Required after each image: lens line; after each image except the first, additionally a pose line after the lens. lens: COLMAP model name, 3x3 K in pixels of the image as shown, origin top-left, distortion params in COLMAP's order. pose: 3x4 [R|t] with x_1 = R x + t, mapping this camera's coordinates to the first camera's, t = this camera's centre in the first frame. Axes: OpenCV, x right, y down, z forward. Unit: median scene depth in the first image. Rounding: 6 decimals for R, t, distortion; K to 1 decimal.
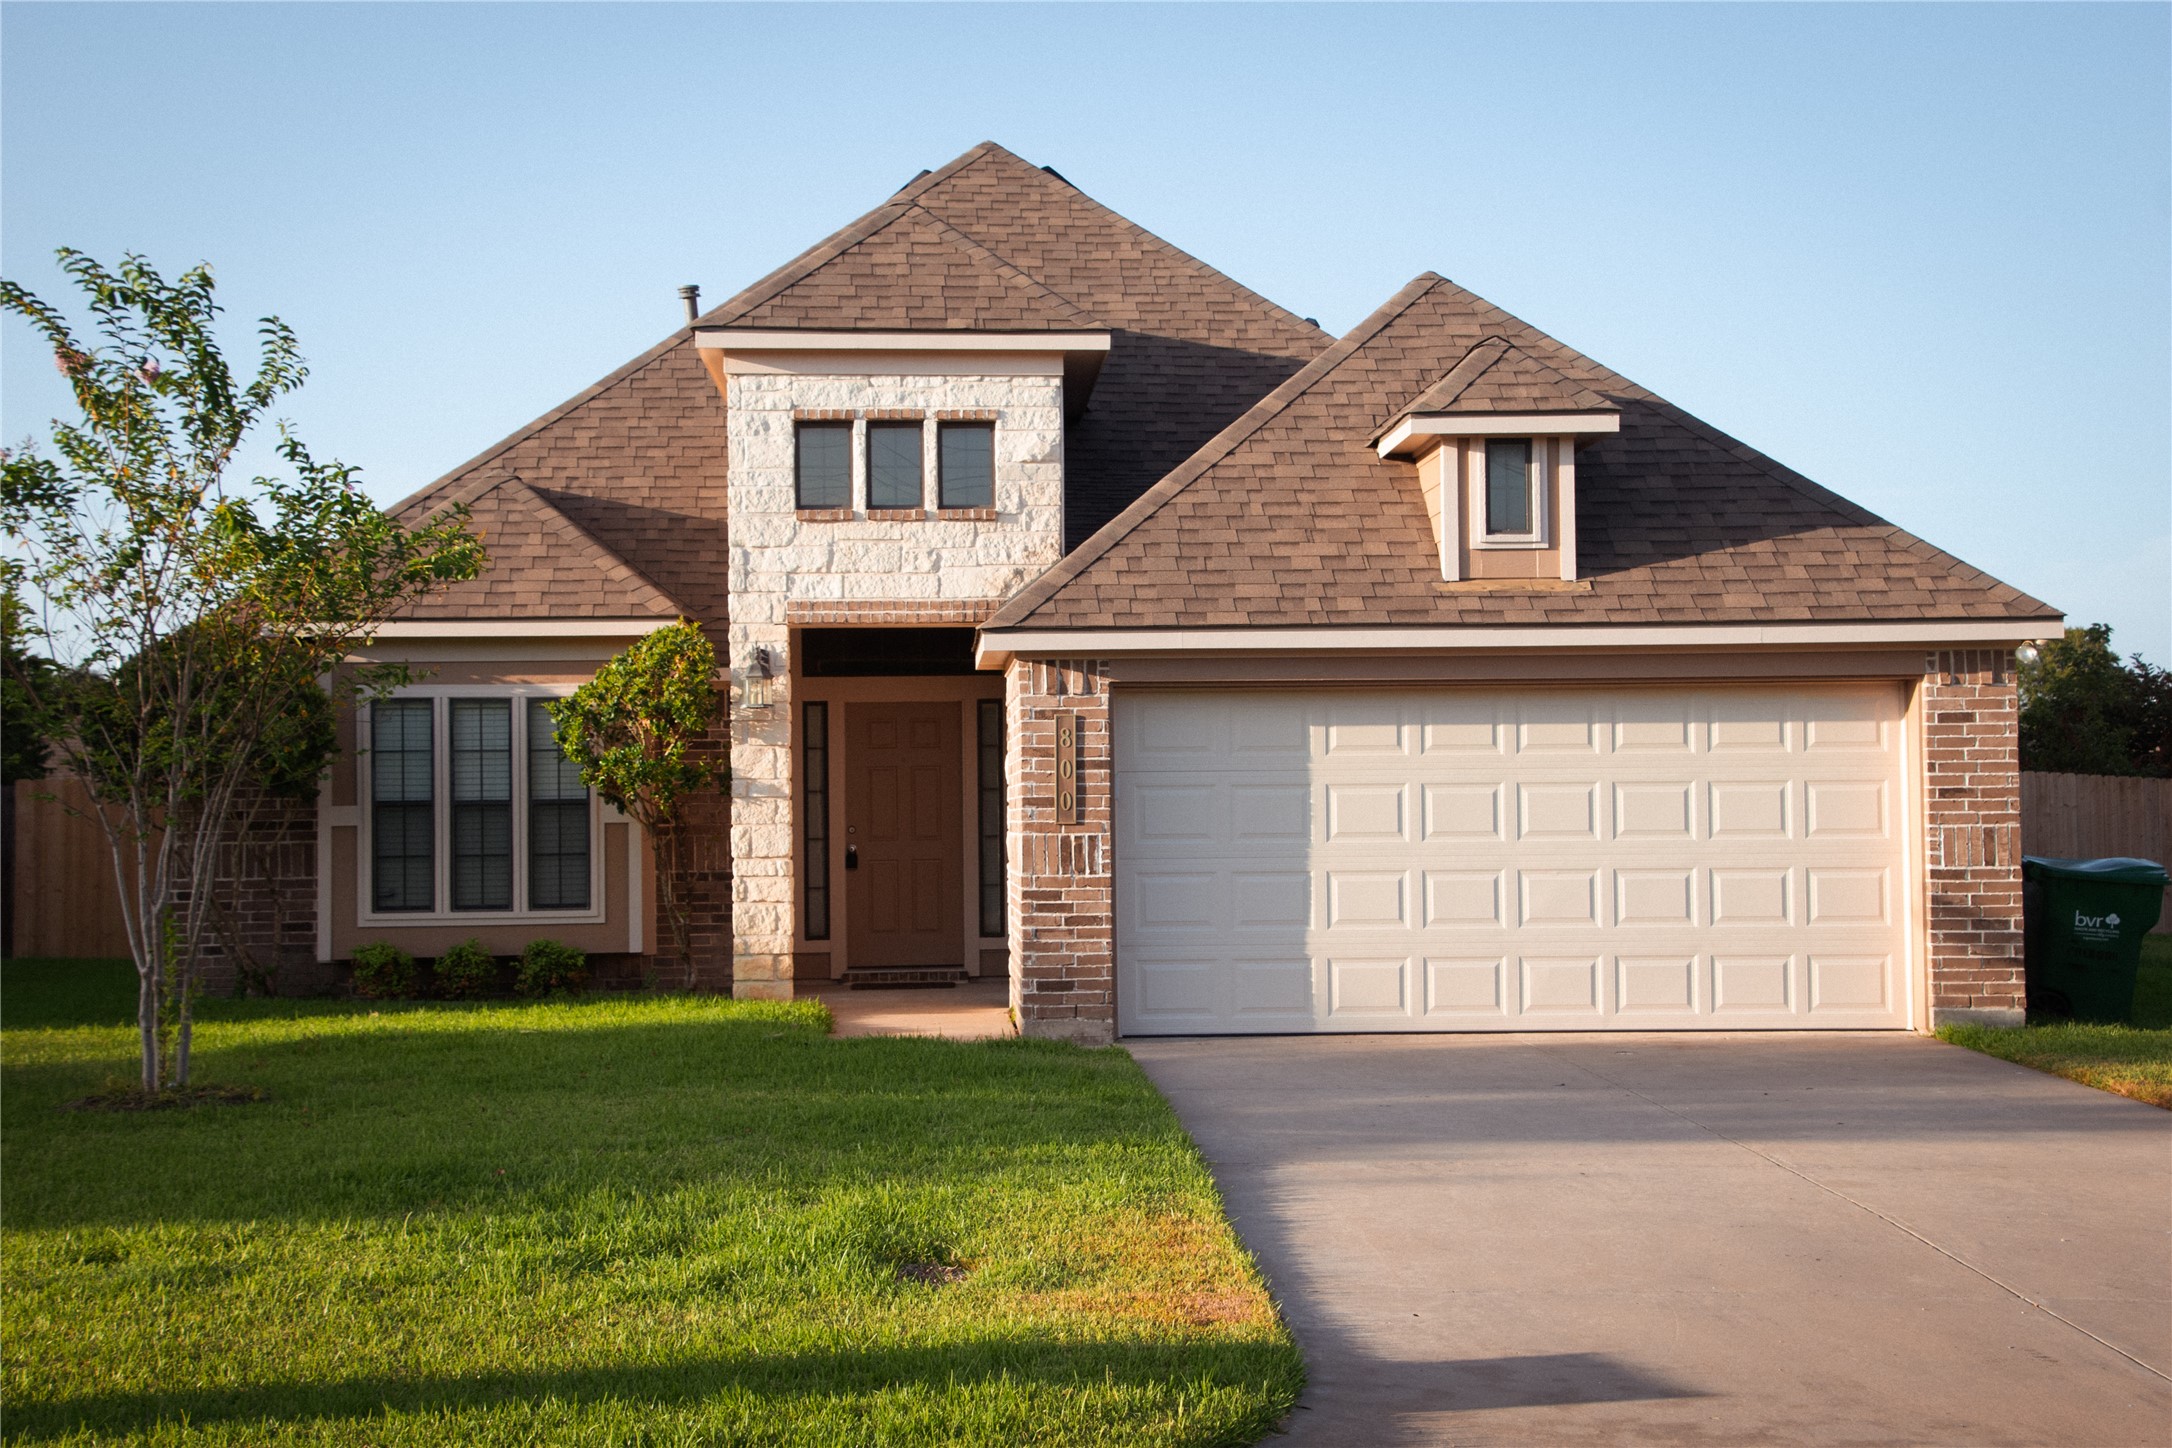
lens RADIAL K [[3196.5, 0, 1089.2], [0, 3196.5, 730.2], [0, 0, 1]] dist [0.143551, 0.000000]
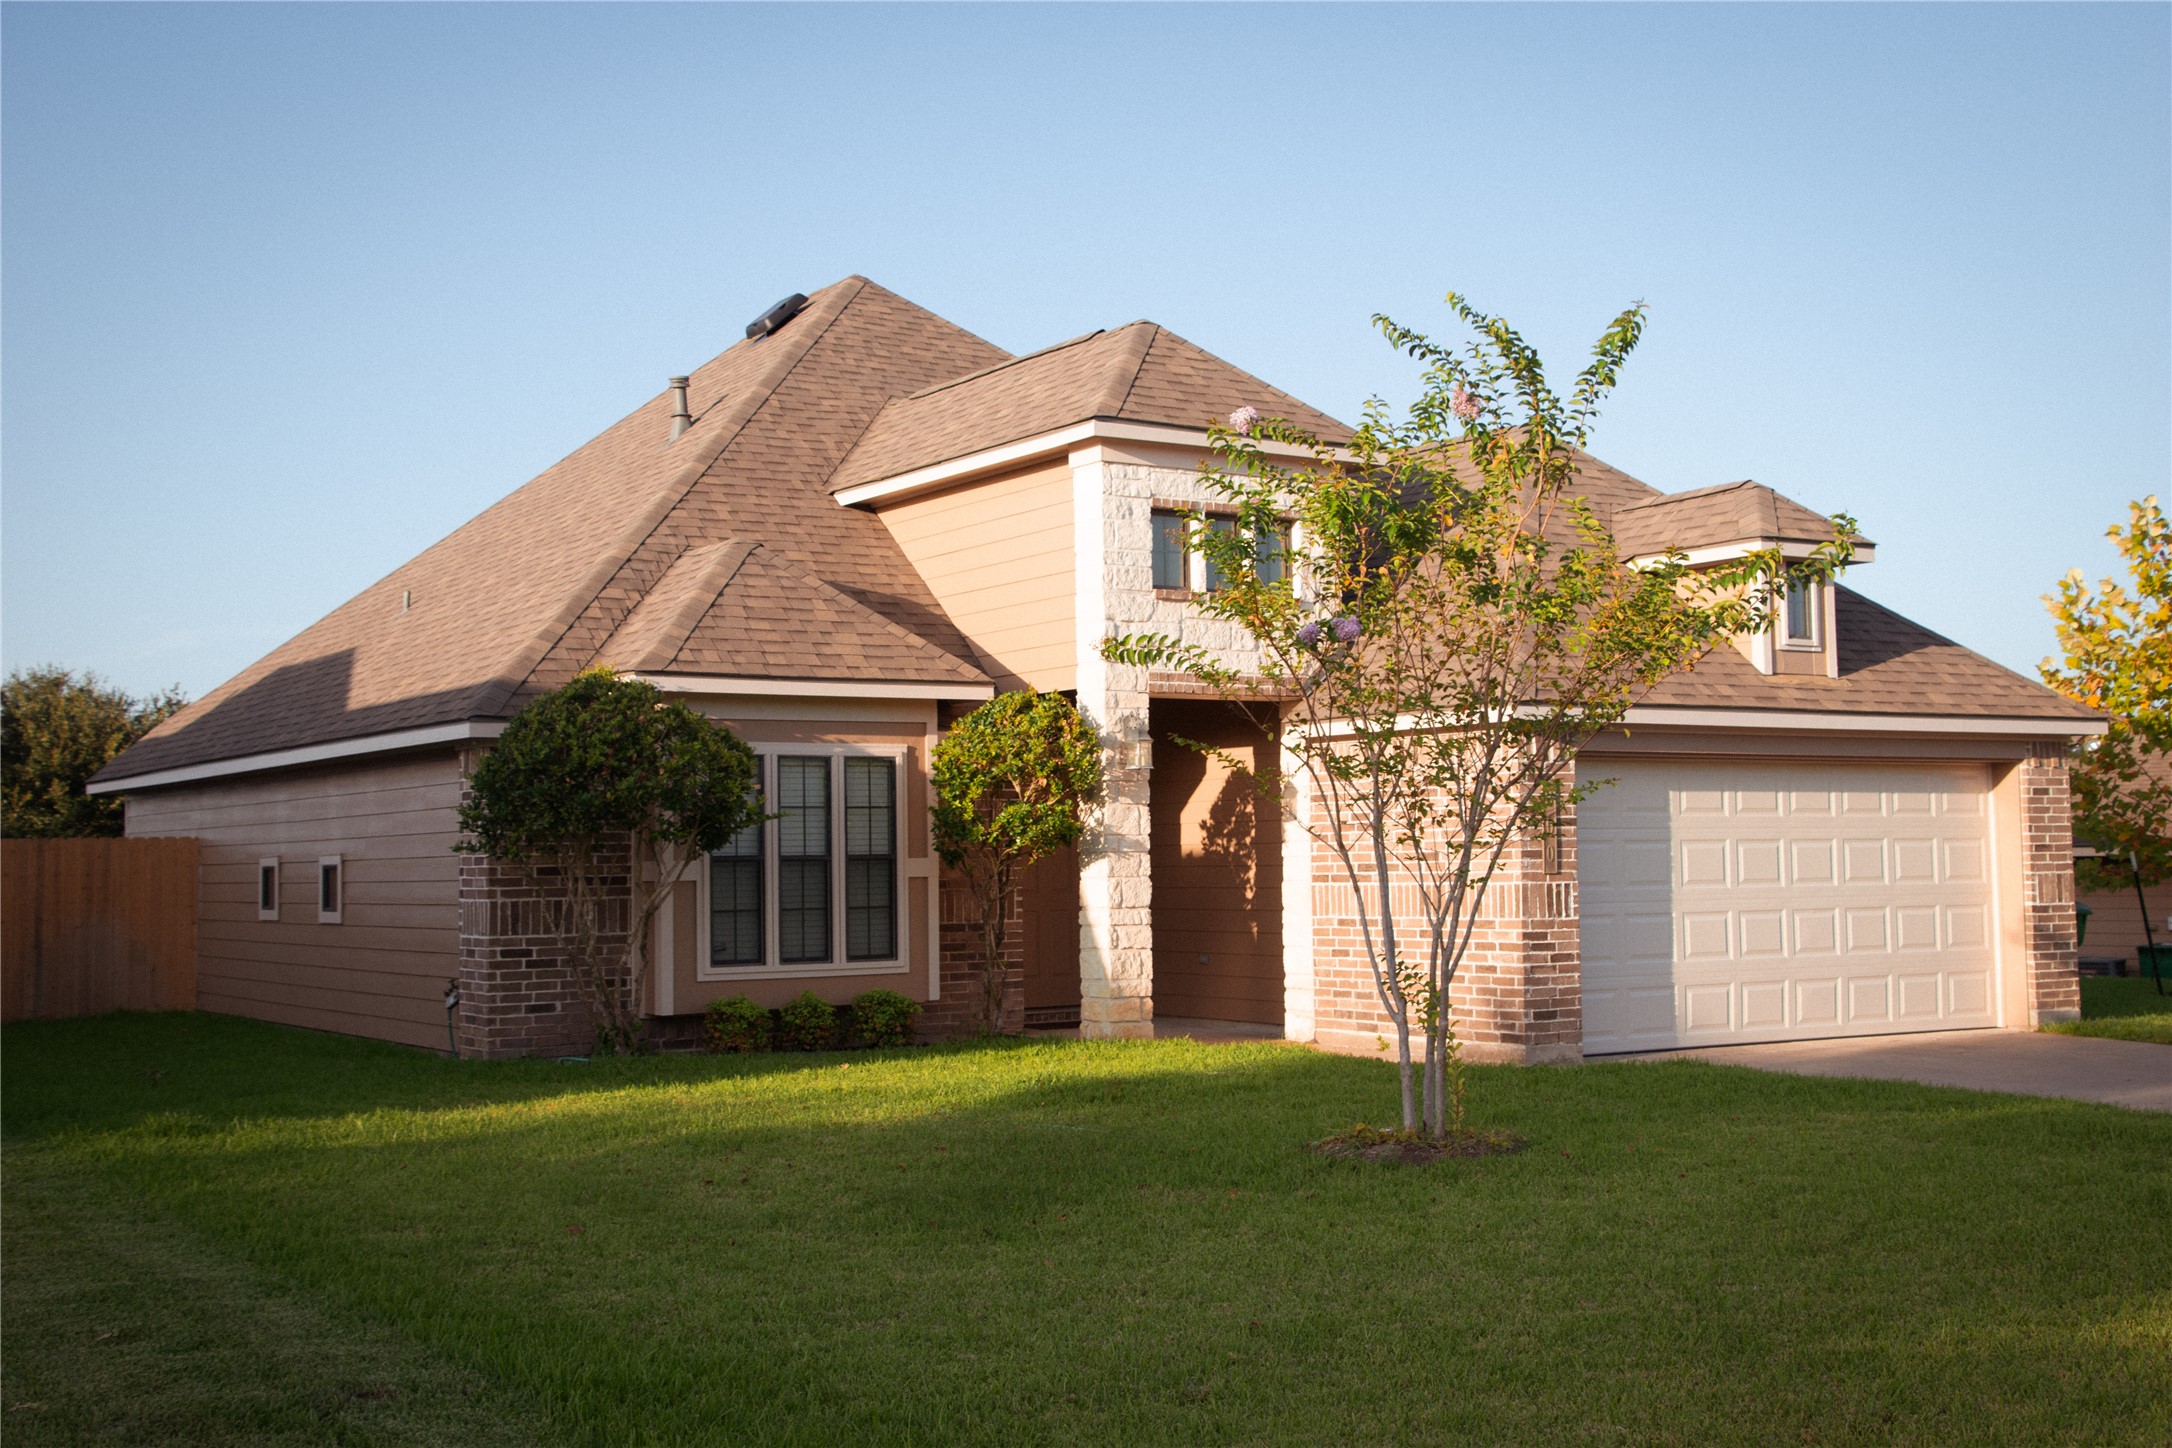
lens RADIAL K [[2495.4, 0, 1084.9], [0, 2495.4, 725.0], [0, 0, 1]] dist [0.034610, 0.000000]
pose [[0.859273, 0.026779, 0.510816, -0.547858], [-0.007945, 0.999207, -0.039018, 0.011179], [-0.511456, 0.029469, 0.858804, 0.281534]]
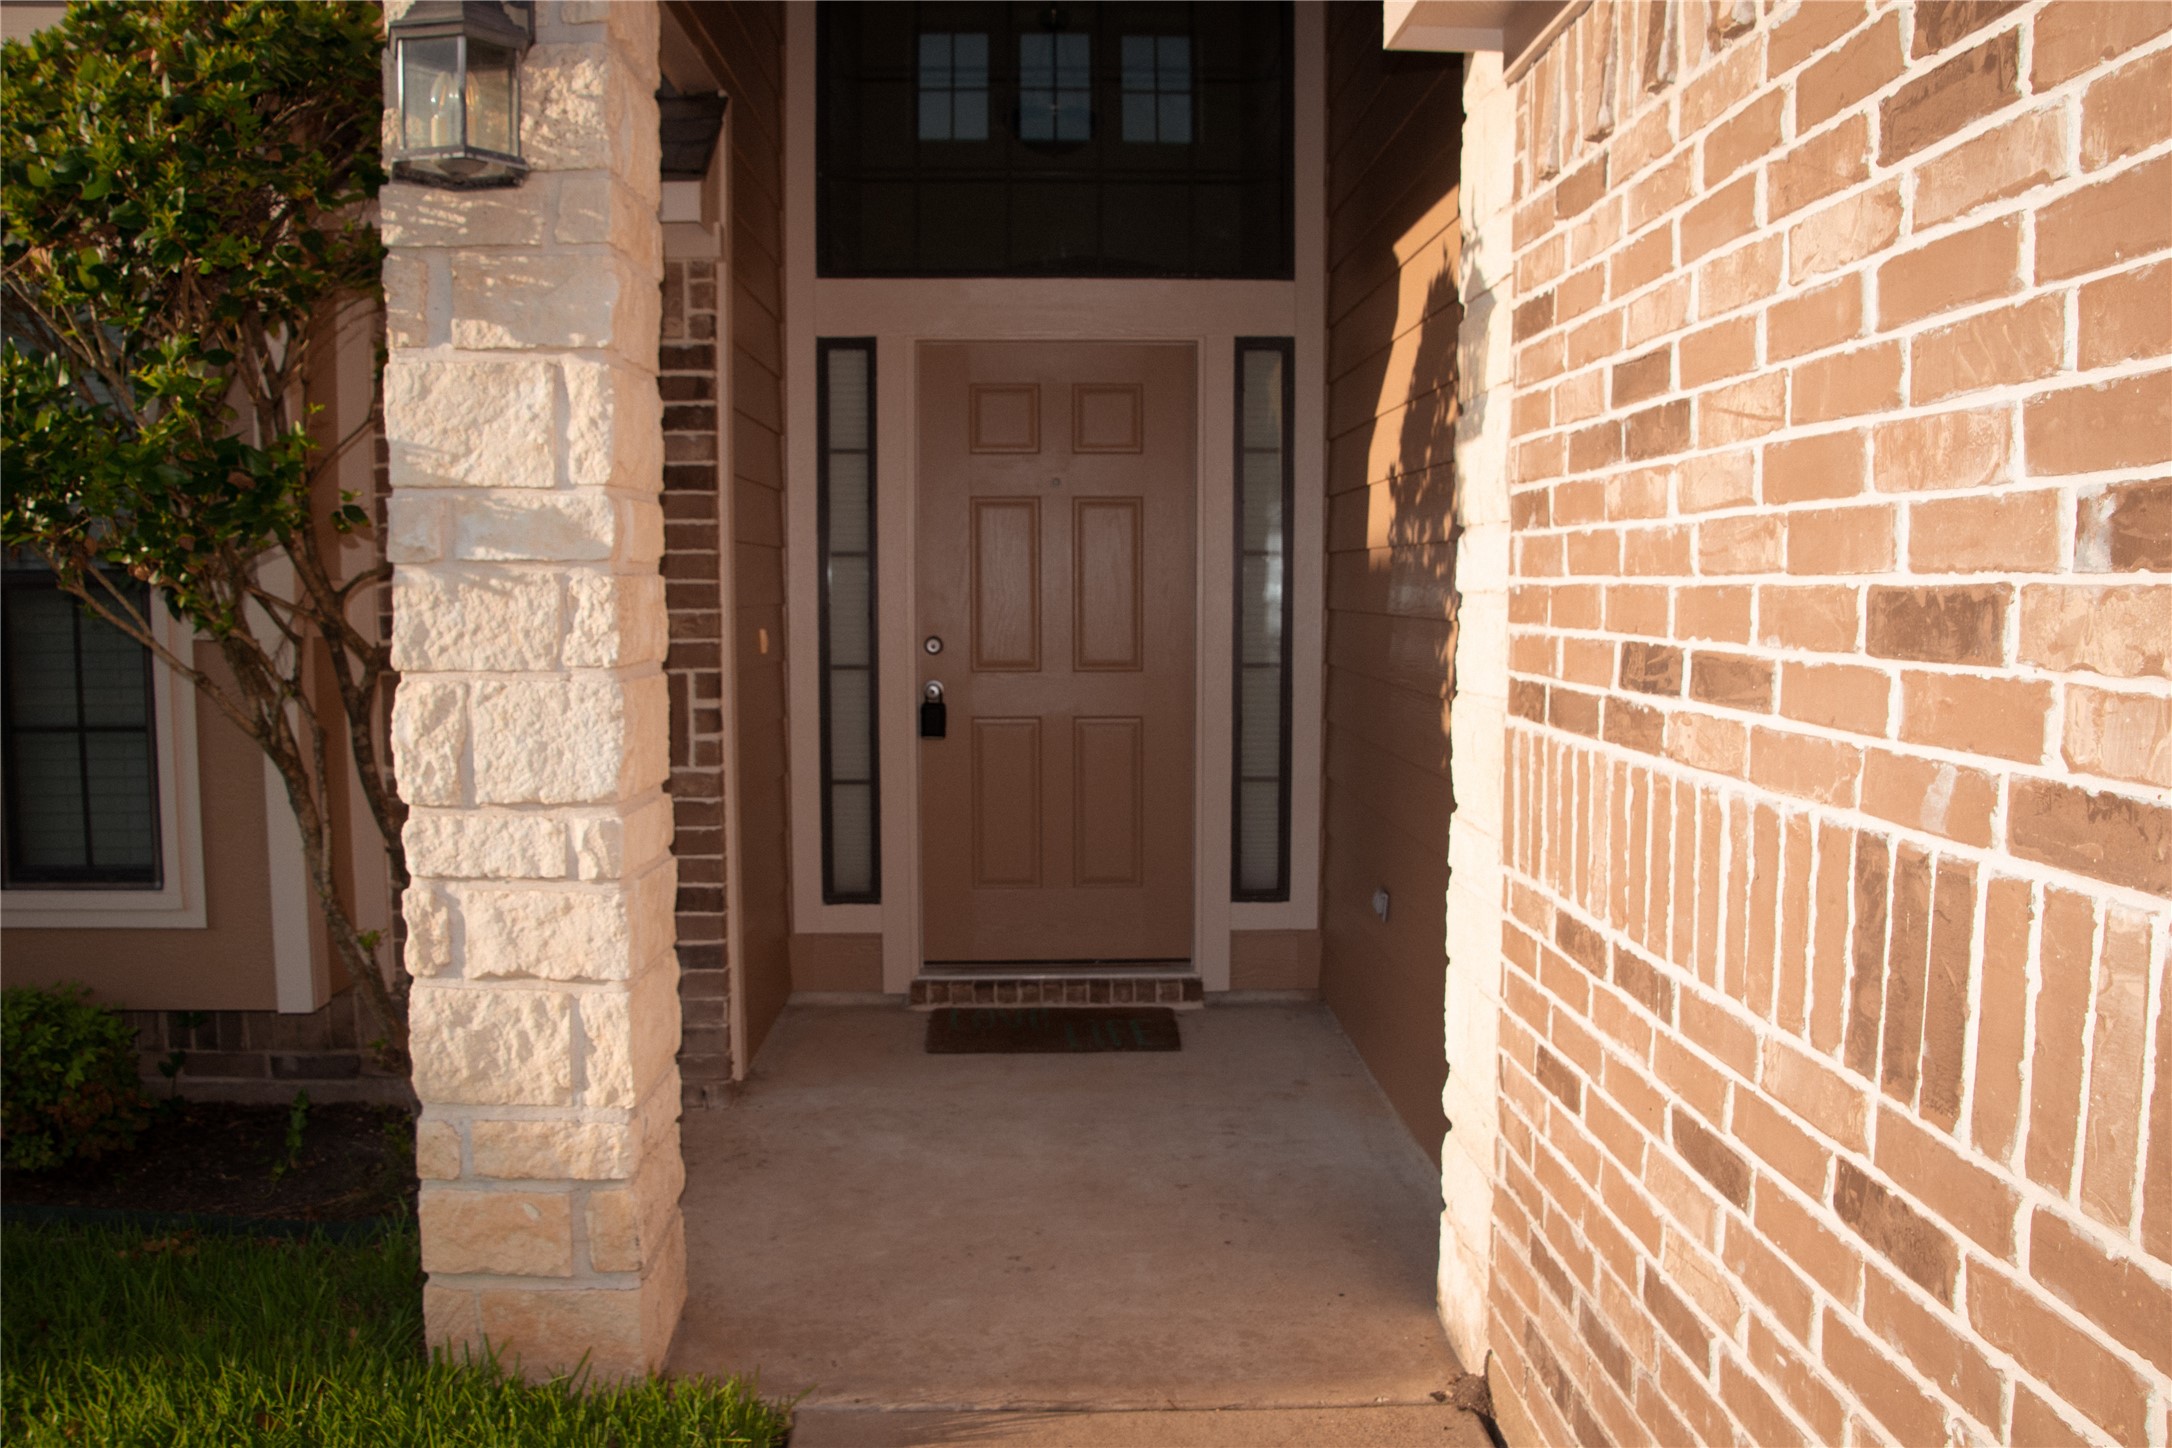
lens RADIAL K [[1698.1, 0, 1081.3], [0, 1698.1, 726.7], [0, 0, 1]] dist [-0.105134, -0.002577]
pose [[0.999591, 0.013605, -0.025151, -0.054836], [-0.010718, 0.993700, 0.111561, 0.018665], [0.026510, -0.111246, 0.993439, 0.872036]]
